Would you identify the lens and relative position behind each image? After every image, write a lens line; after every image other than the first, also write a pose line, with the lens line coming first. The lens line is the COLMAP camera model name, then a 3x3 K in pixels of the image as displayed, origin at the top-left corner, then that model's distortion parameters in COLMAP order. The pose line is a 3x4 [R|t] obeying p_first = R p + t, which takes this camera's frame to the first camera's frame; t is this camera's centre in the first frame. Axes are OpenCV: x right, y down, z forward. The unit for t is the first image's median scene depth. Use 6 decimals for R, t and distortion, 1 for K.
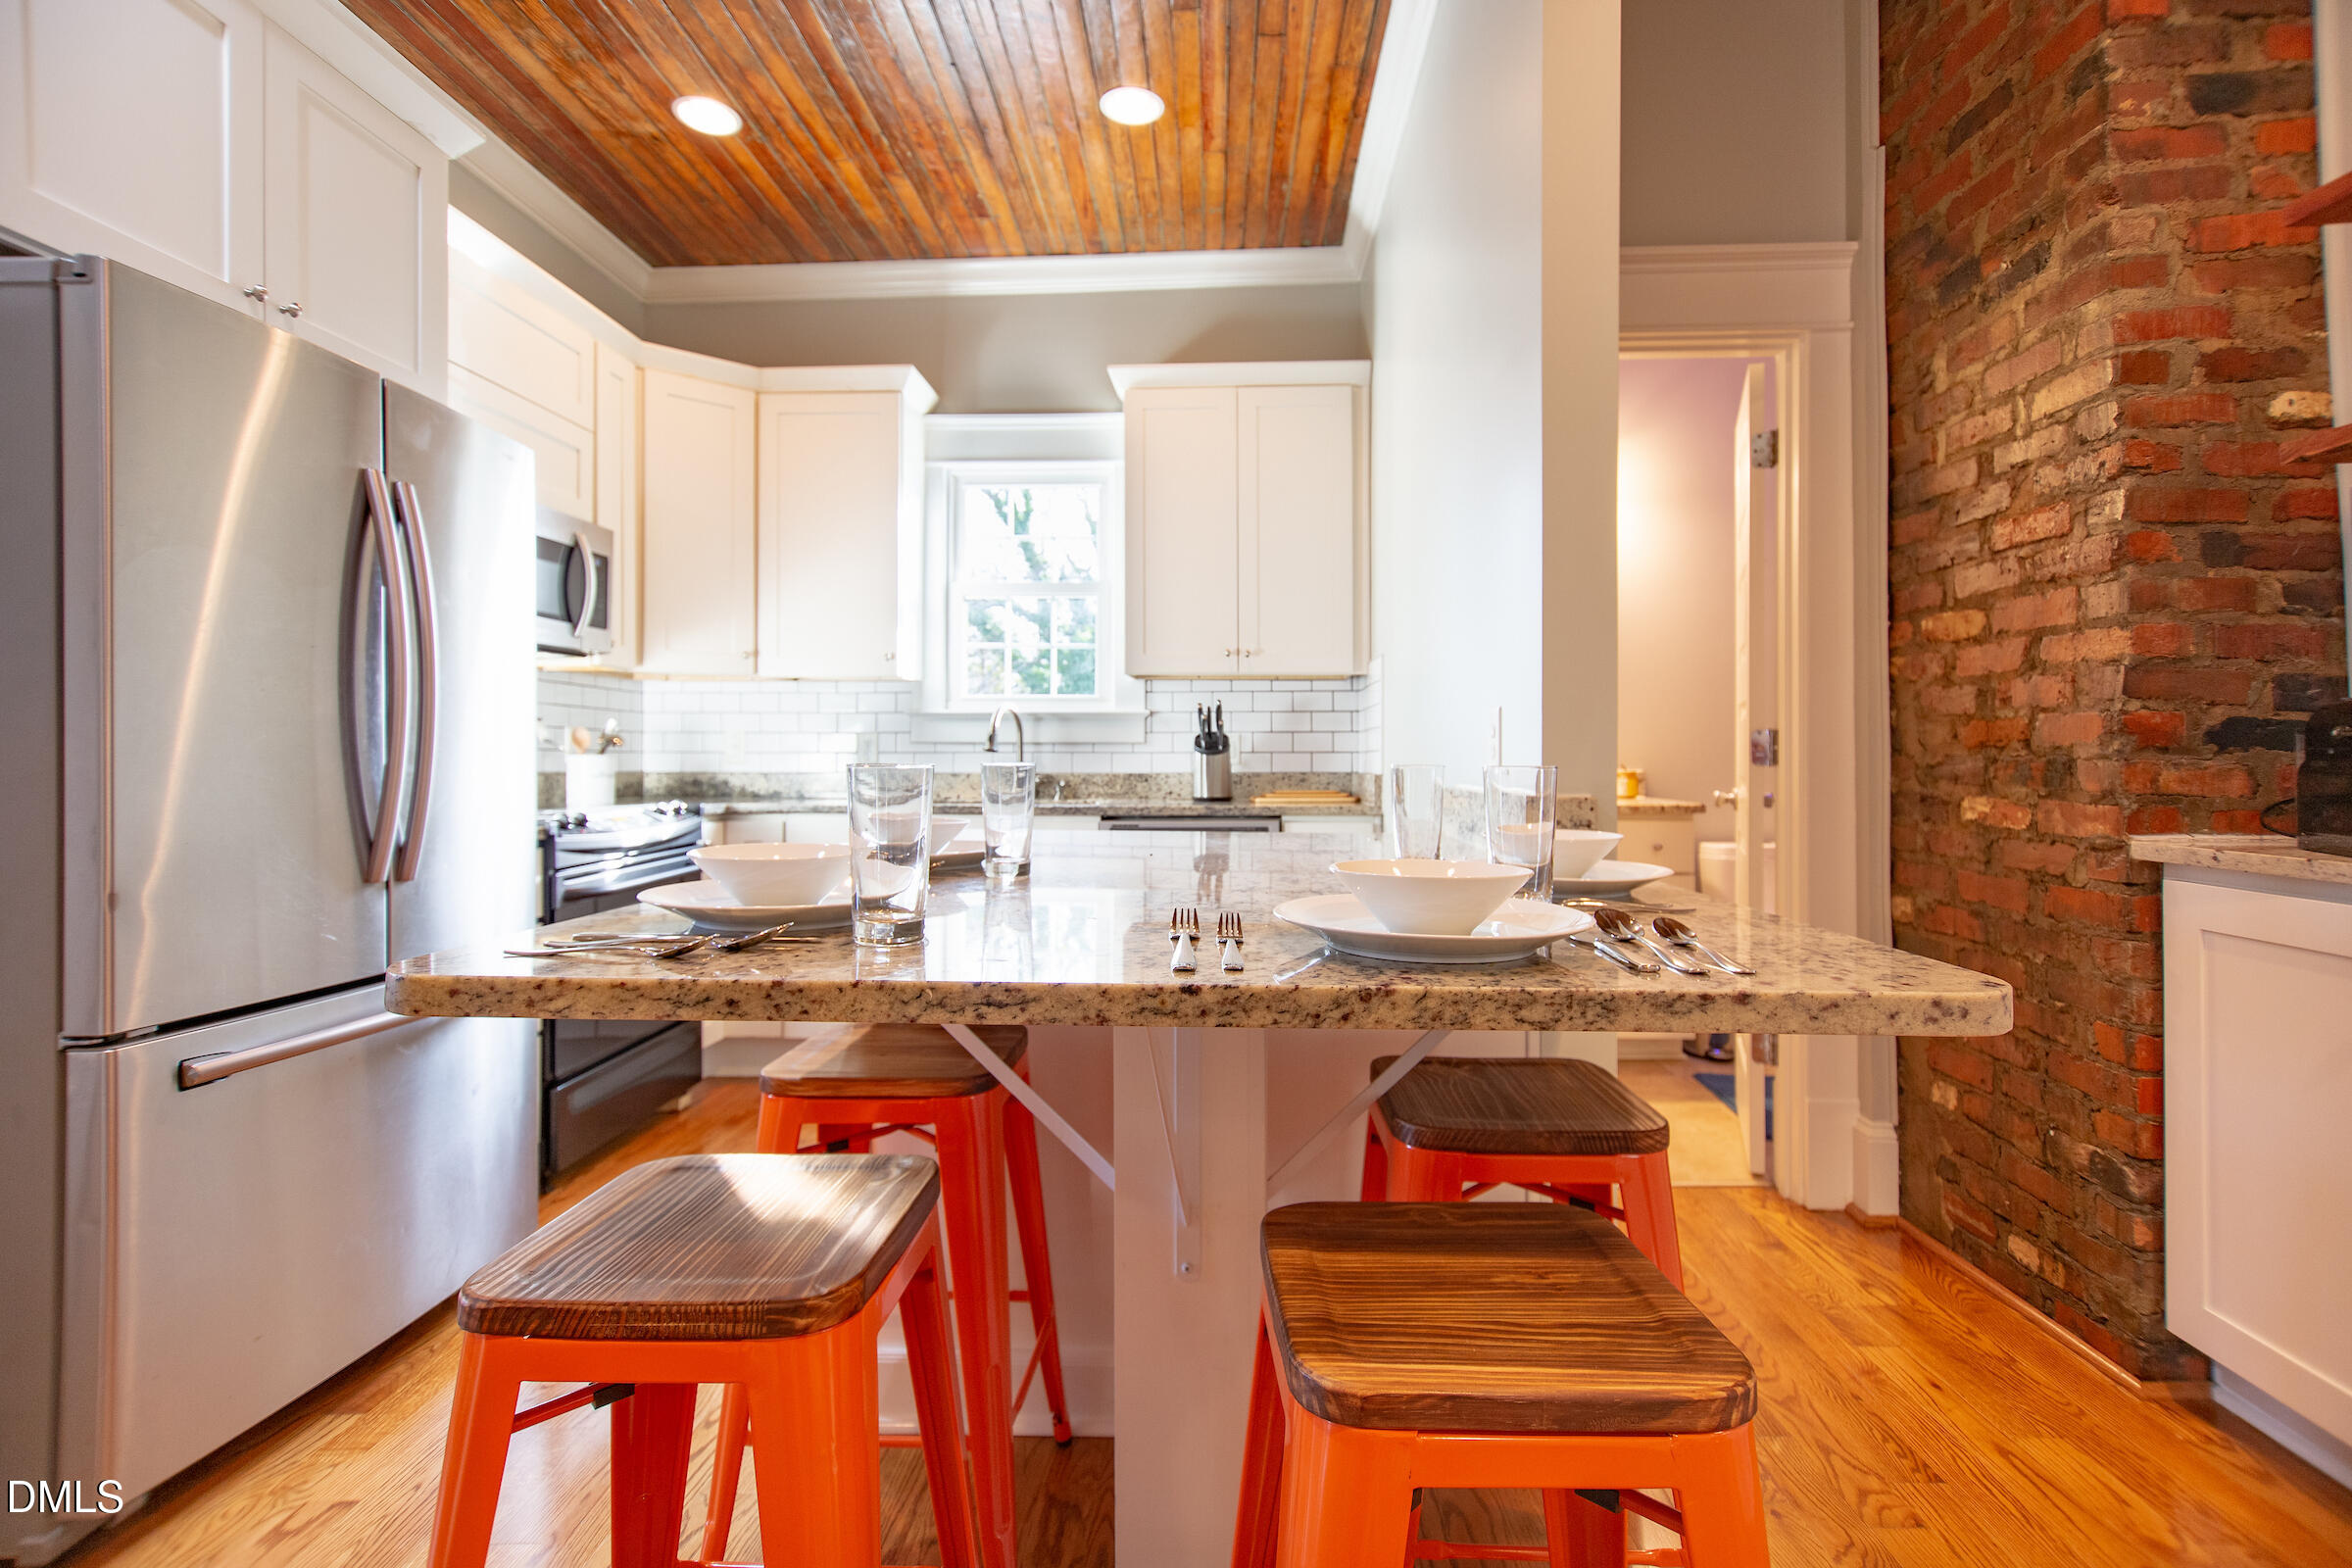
lens RADIAL K [[1079.5, 0, 1233.0], [0, 1079.5, 737.8], [0, 0, 1]] dist [0.003865, 0.003530]
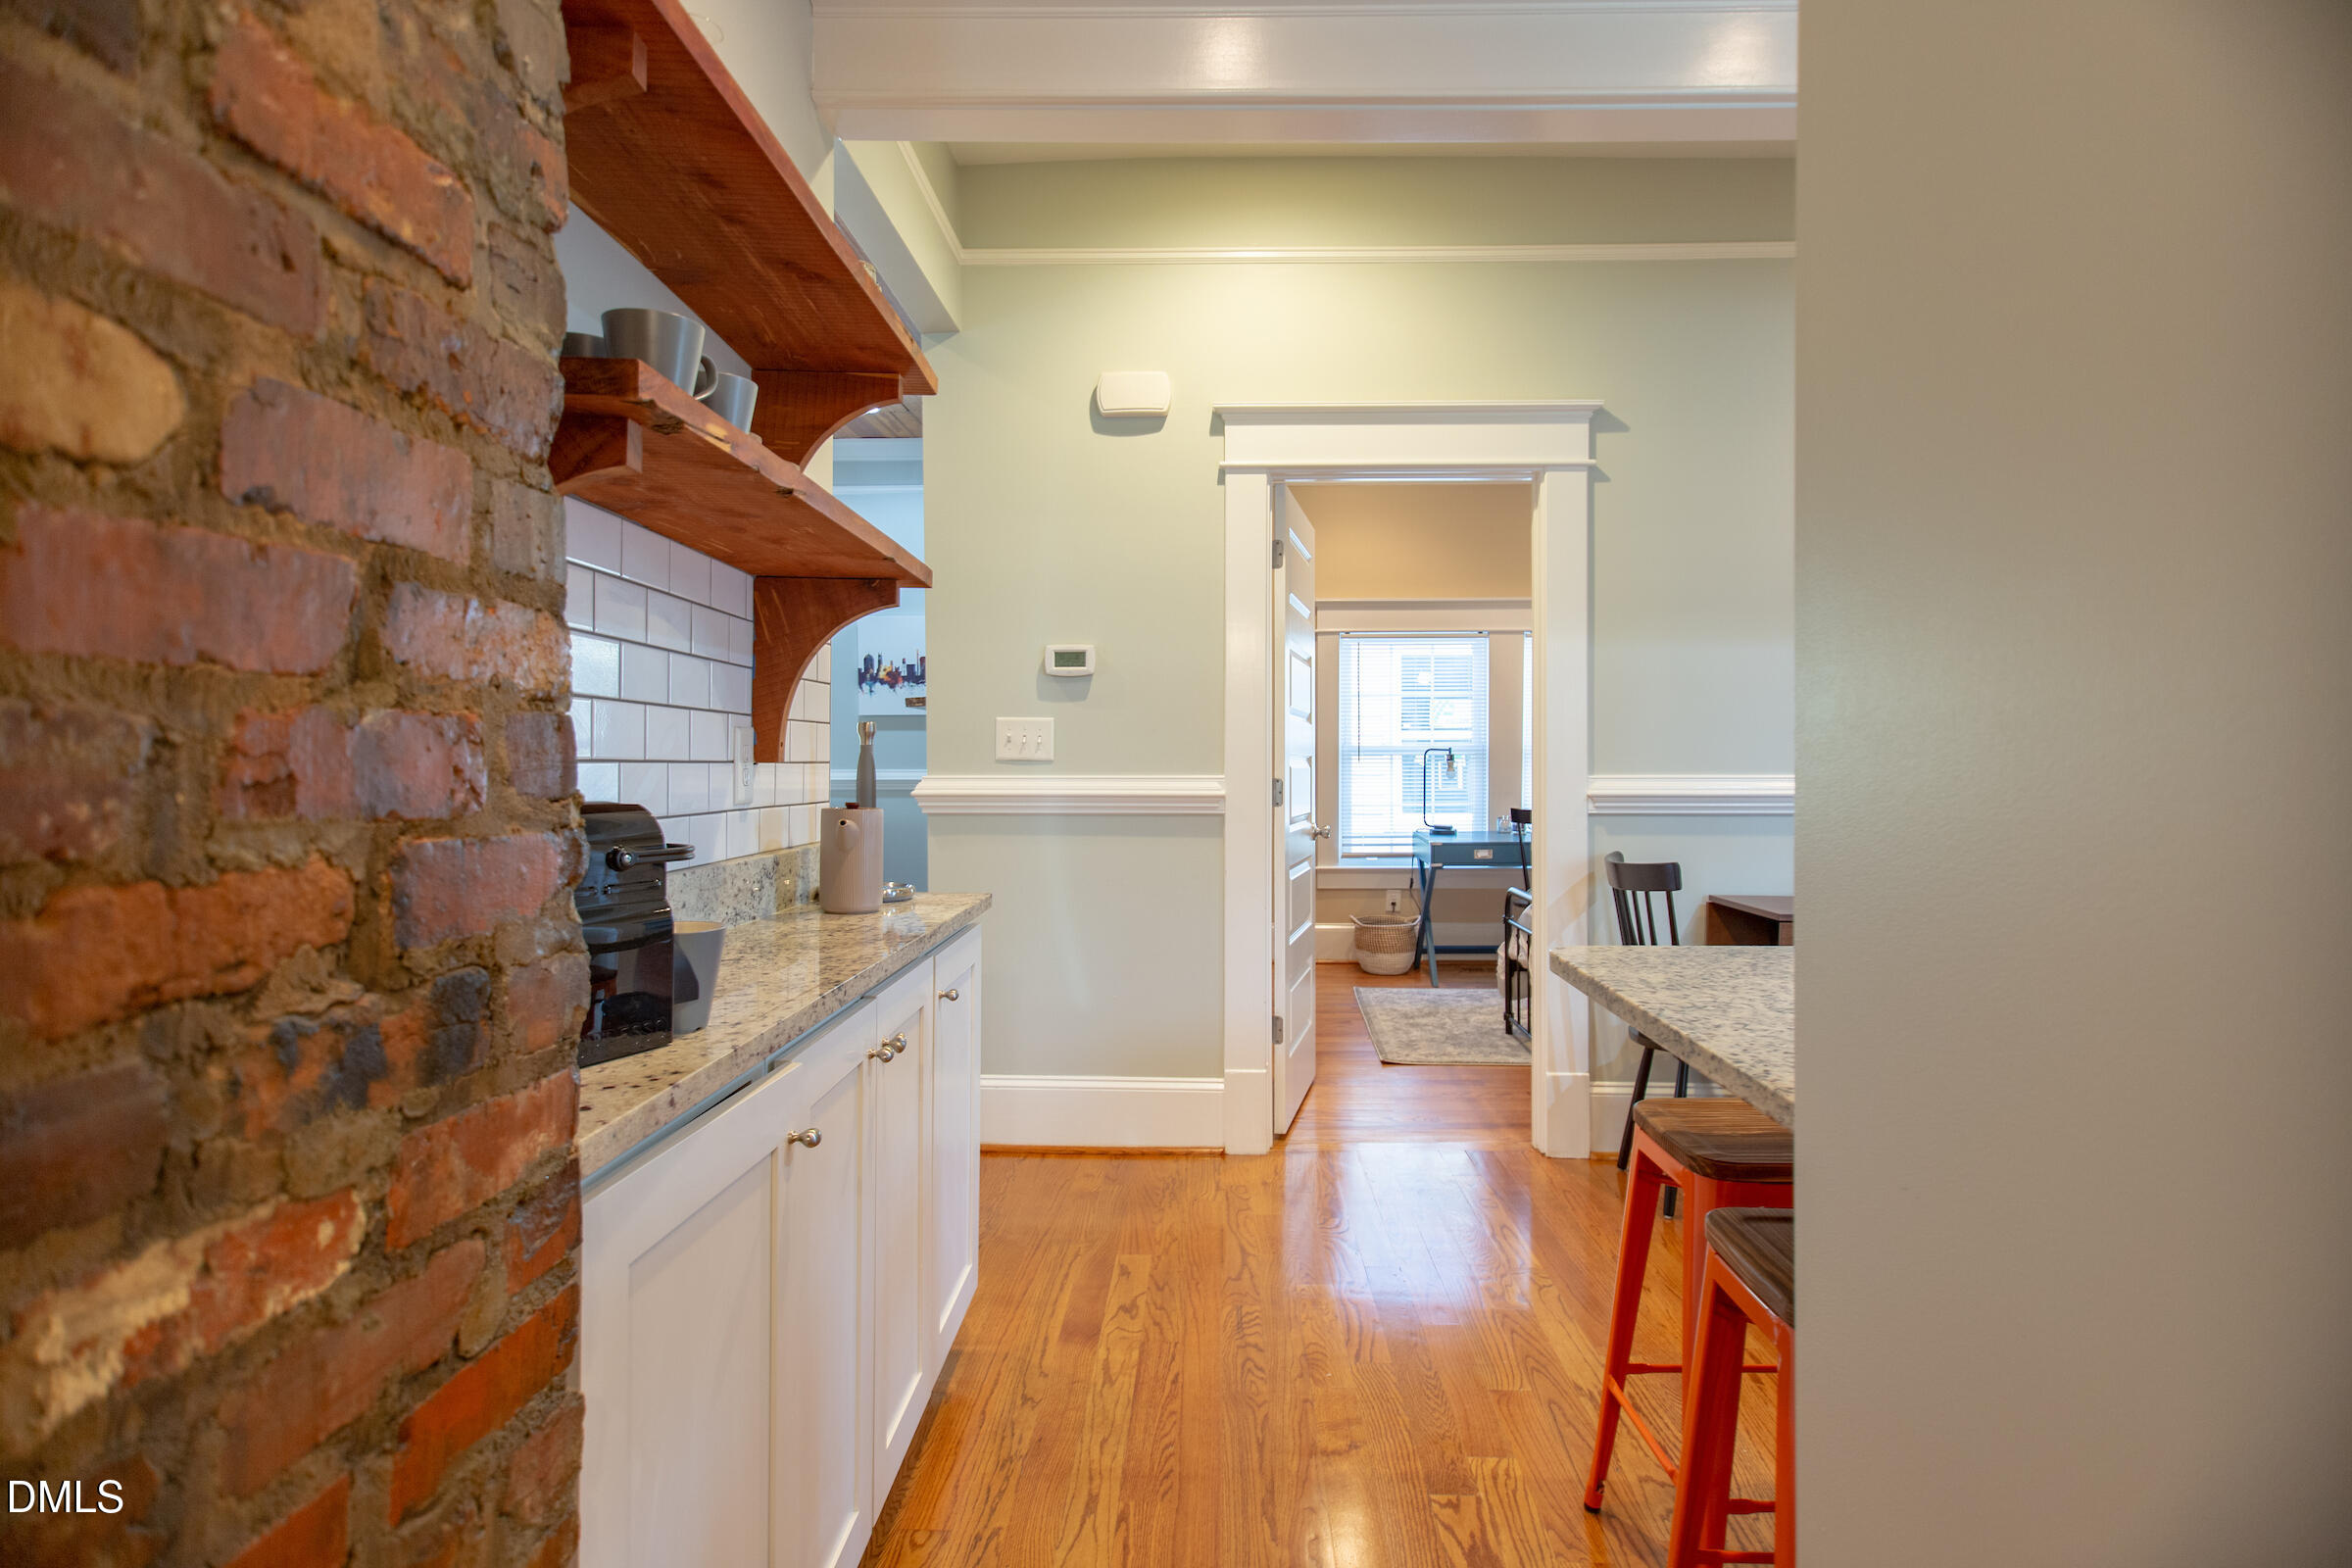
lens RADIAL K [[1360.3, 0, 1177.0], [0, 1360.3, 804.0], [0, 0, 1]] dist [0.008899, 0.004840]
pose [[-0.999940, 0.002799, 0.010550, 0.568384], [0.003002, 0.999811, 0.019203, -0.041001], [-0.010494, 0.019234, -0.999760, 1.450953]]
